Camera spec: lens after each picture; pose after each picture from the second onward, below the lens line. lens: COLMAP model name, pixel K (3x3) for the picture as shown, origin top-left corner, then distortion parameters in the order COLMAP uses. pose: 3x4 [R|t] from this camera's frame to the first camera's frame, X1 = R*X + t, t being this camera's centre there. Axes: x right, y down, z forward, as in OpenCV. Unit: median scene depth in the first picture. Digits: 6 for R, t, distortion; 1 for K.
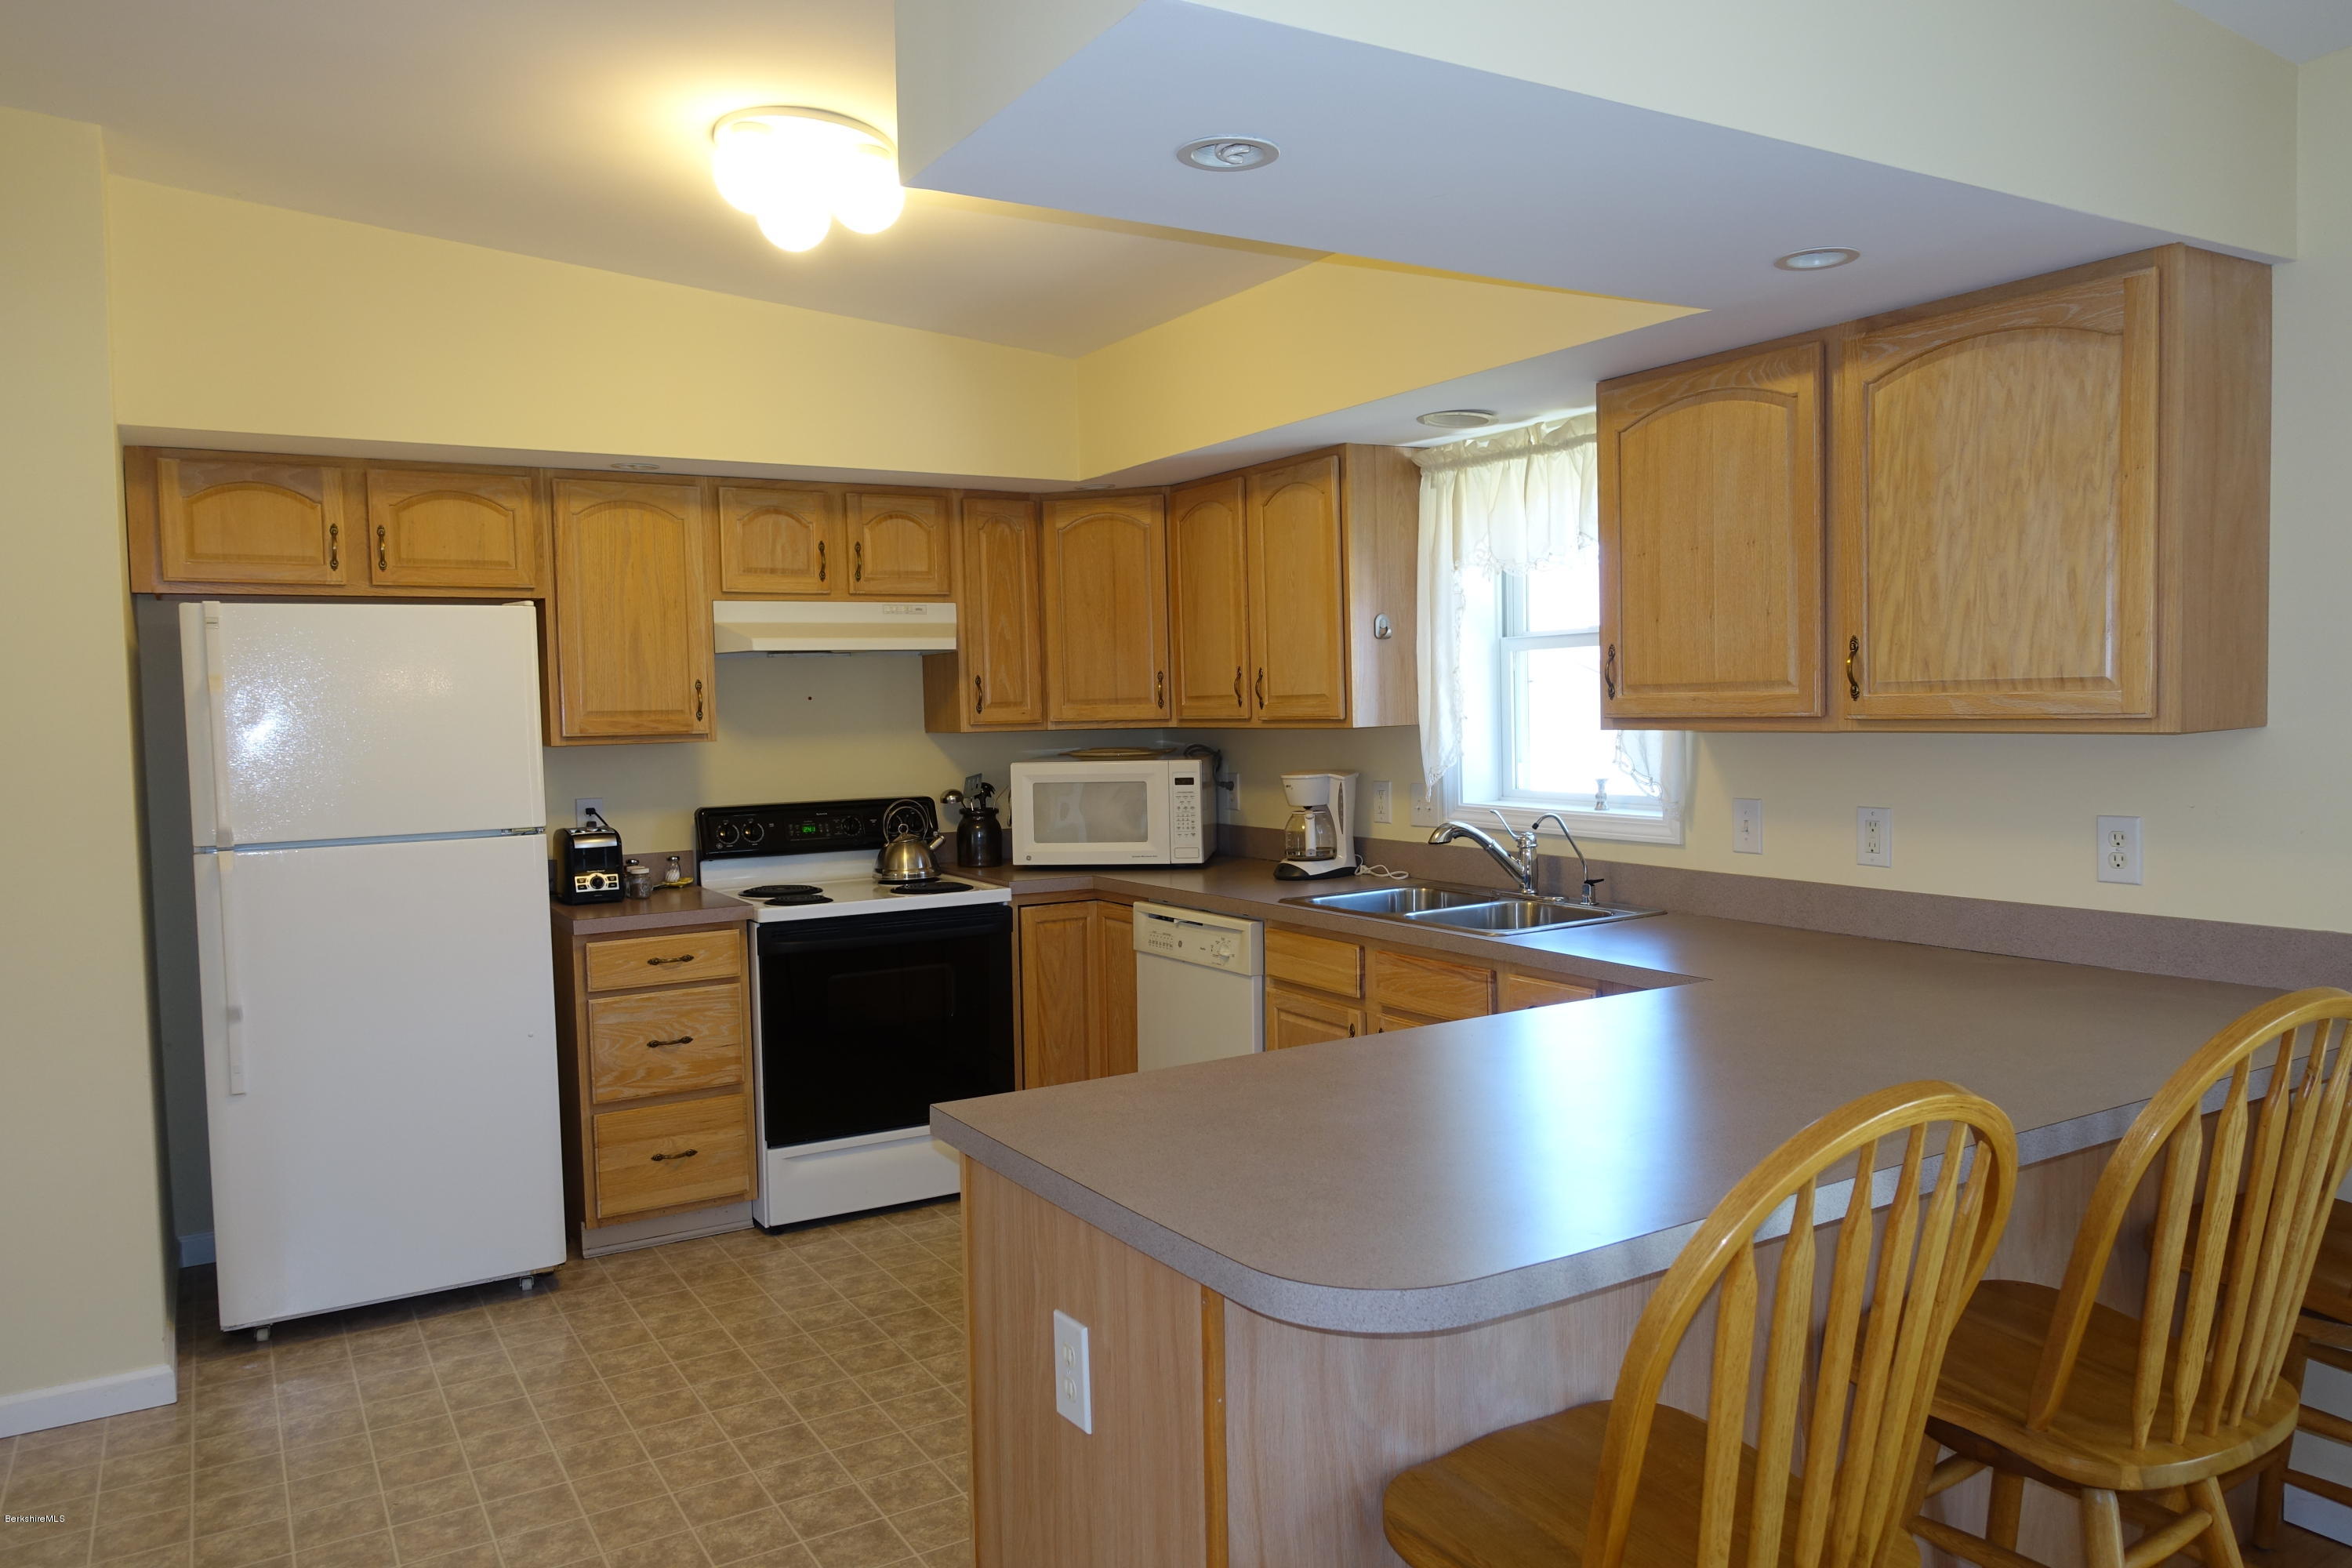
lens RADIAL K [[1612.5, 0, 1188.3], [0, 1612.5, 790.4], [0, 0, 1]] dist [-0.002879, 0.001366]
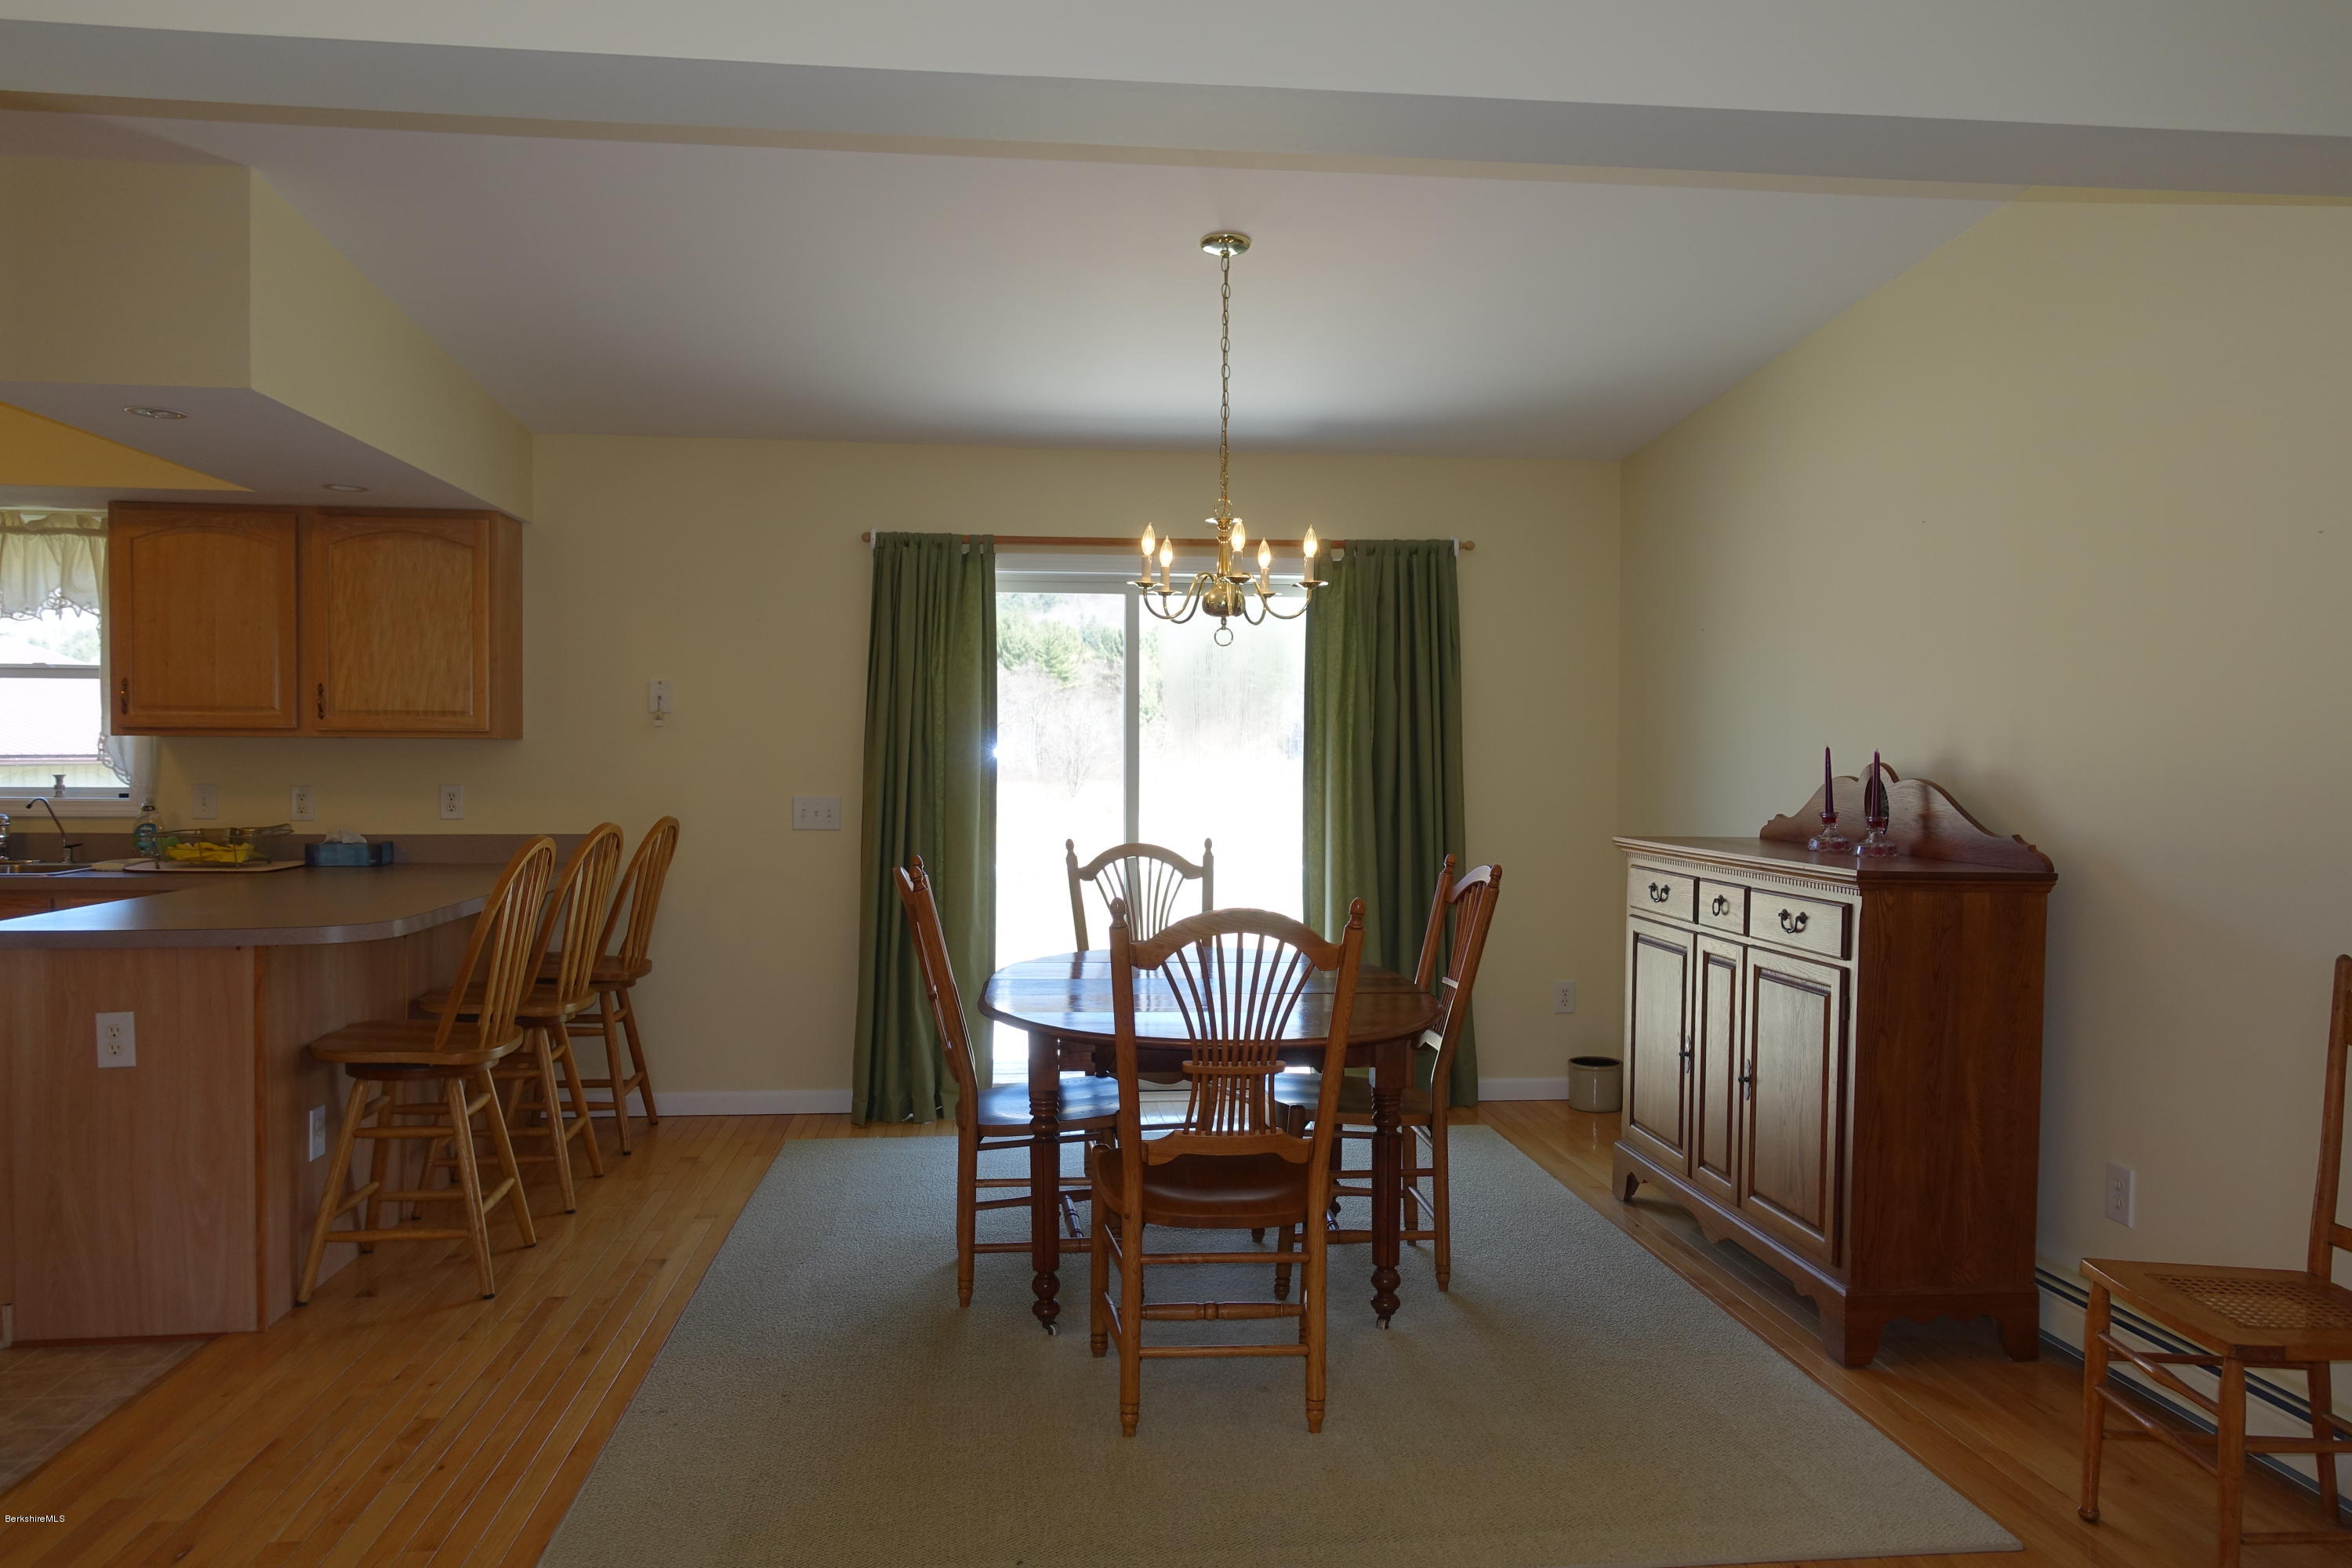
lens RADIAL K [[1612.5, 0, 1183.4], [0, 1612.5, 791.7], [0, 0, 1]] dist [-0.002879, 0.001366]
pose [[0.422632, 0.003946, 0.906293, -0.742068], [0.032824, 0.999268, -0.019658, 0.083813], [-0.905707, 0.038056, 0.422193, -0.566468]]
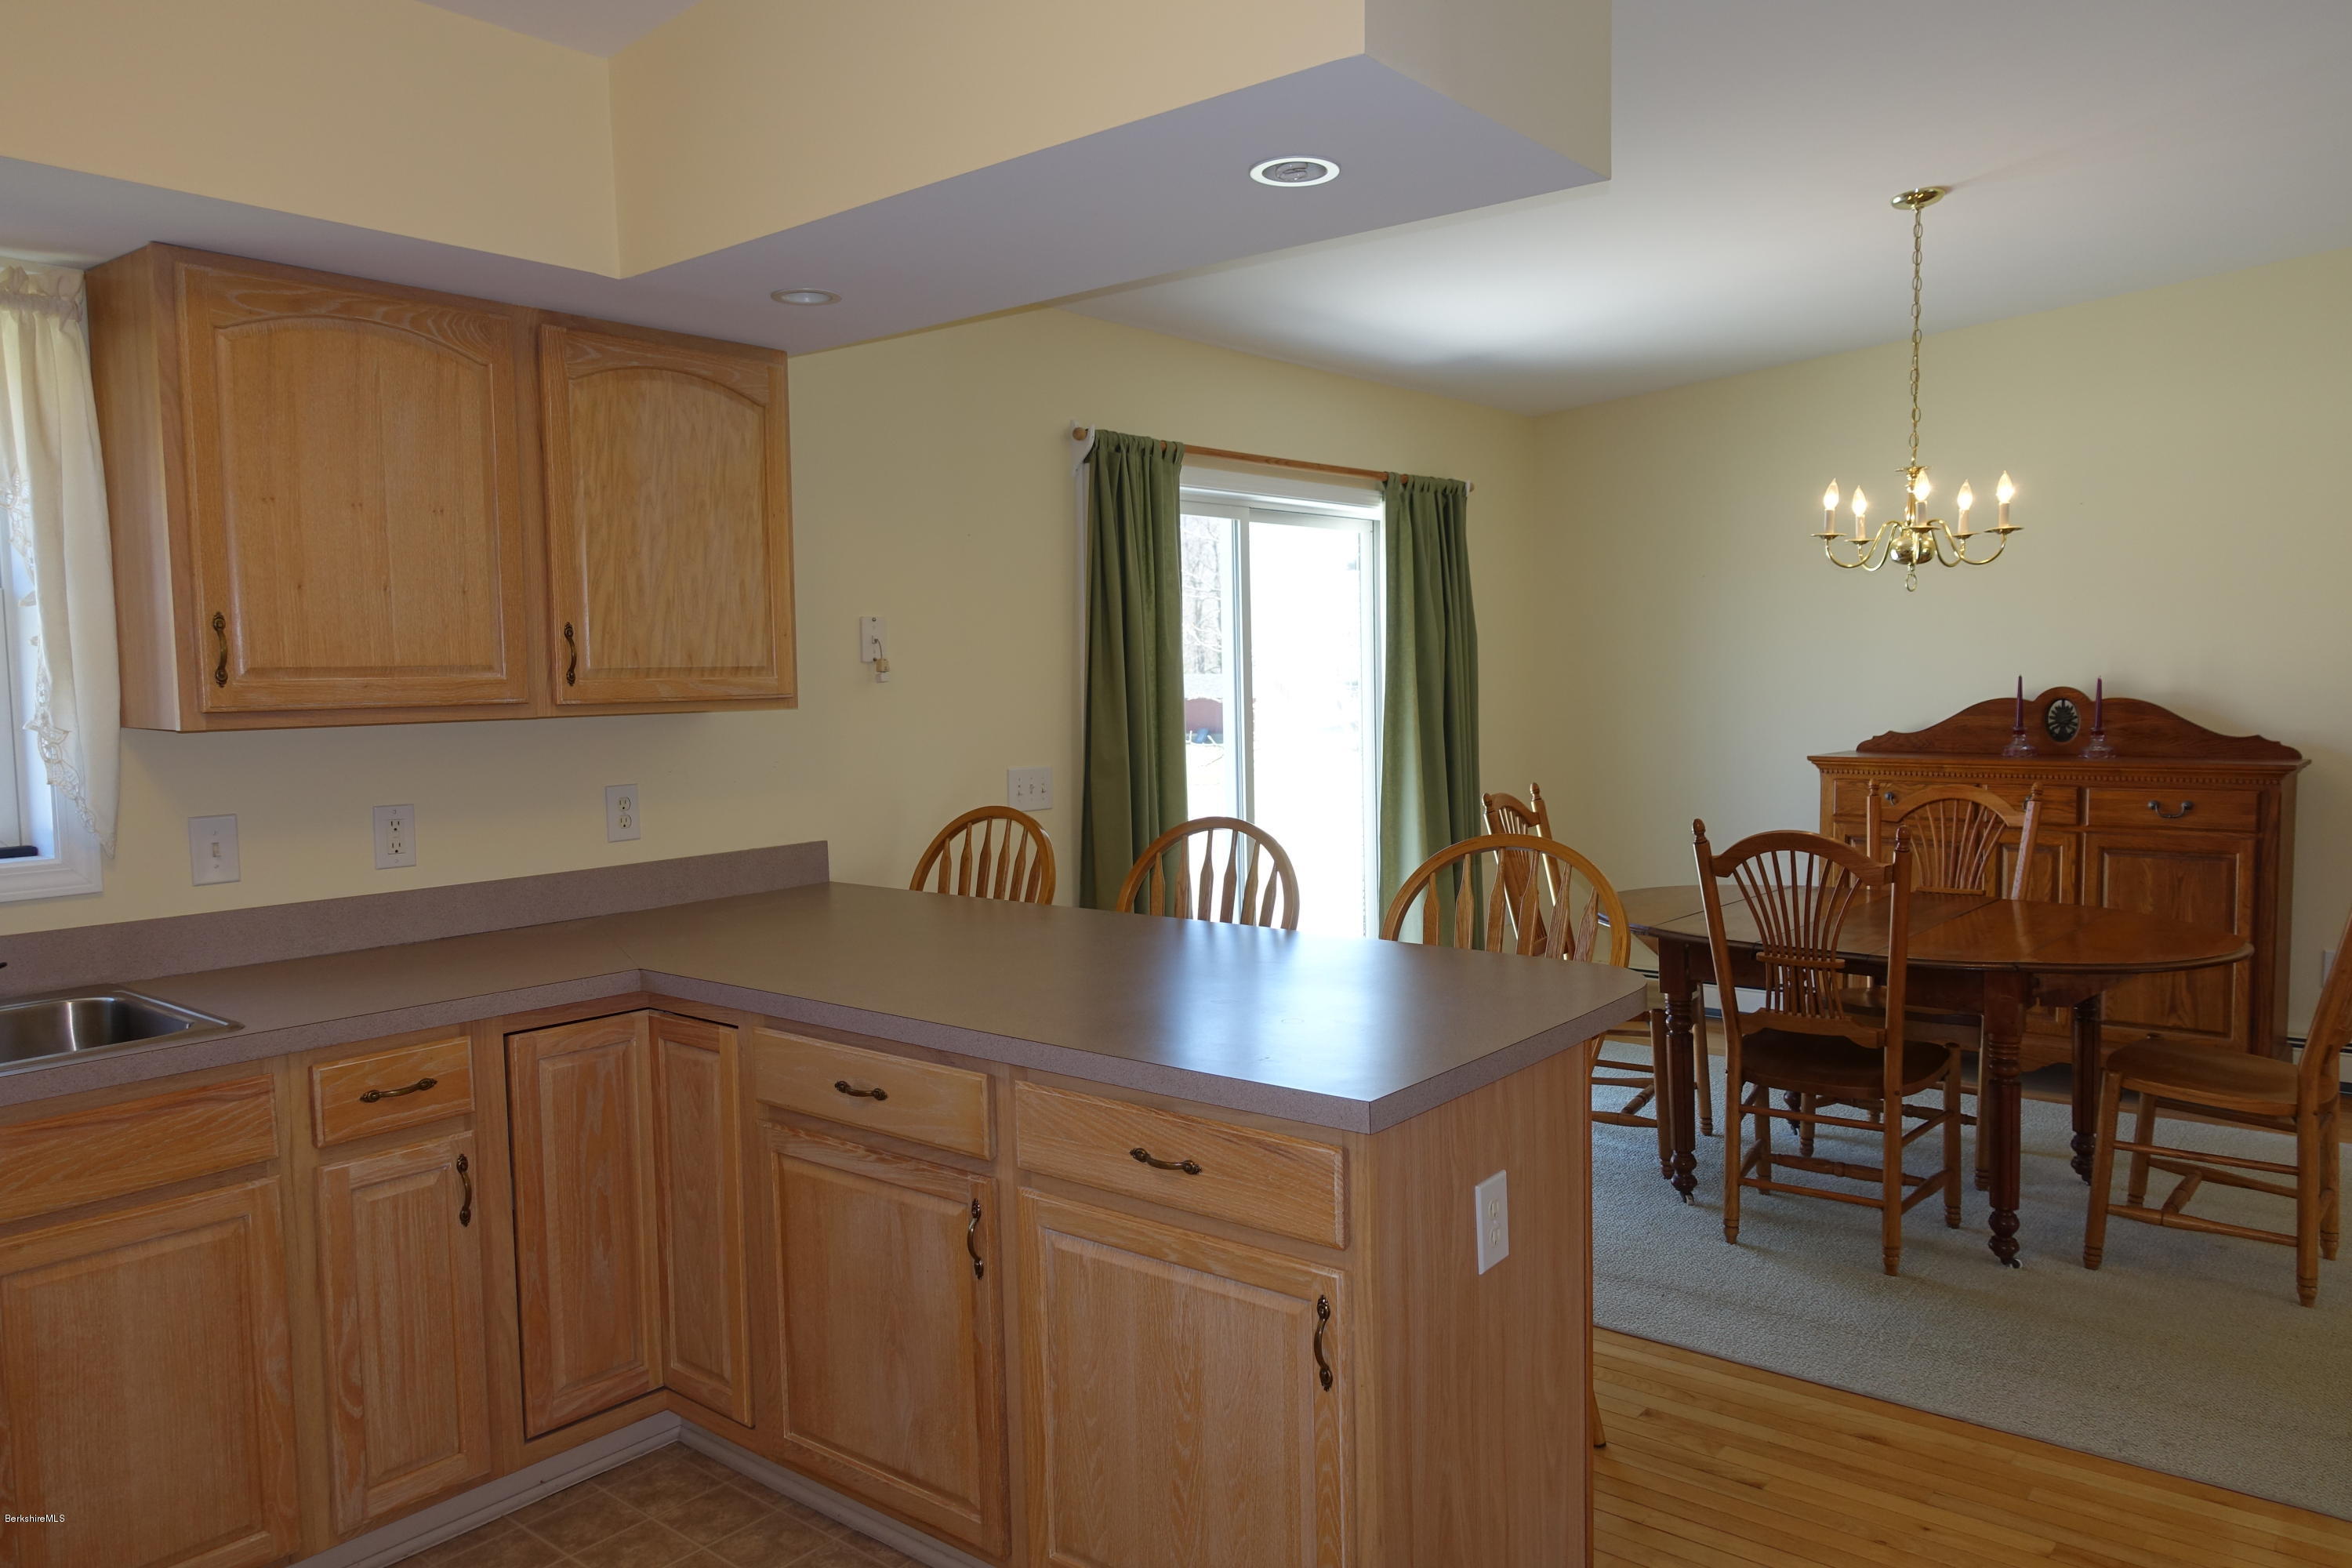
lens RADIAL K [[1612.5, 0, 1172.7], [0, 1612.5, 791.6], [0, 0, 1]] dist [-0.002879, 0.001366]
pose [[-0.323895, -0.040680, 0.945218, -0.635374], [0.079085, 0.994414, 0.069898, -0.028459], [-0.942782, 0.097392, -0.318869, 0.912166]]
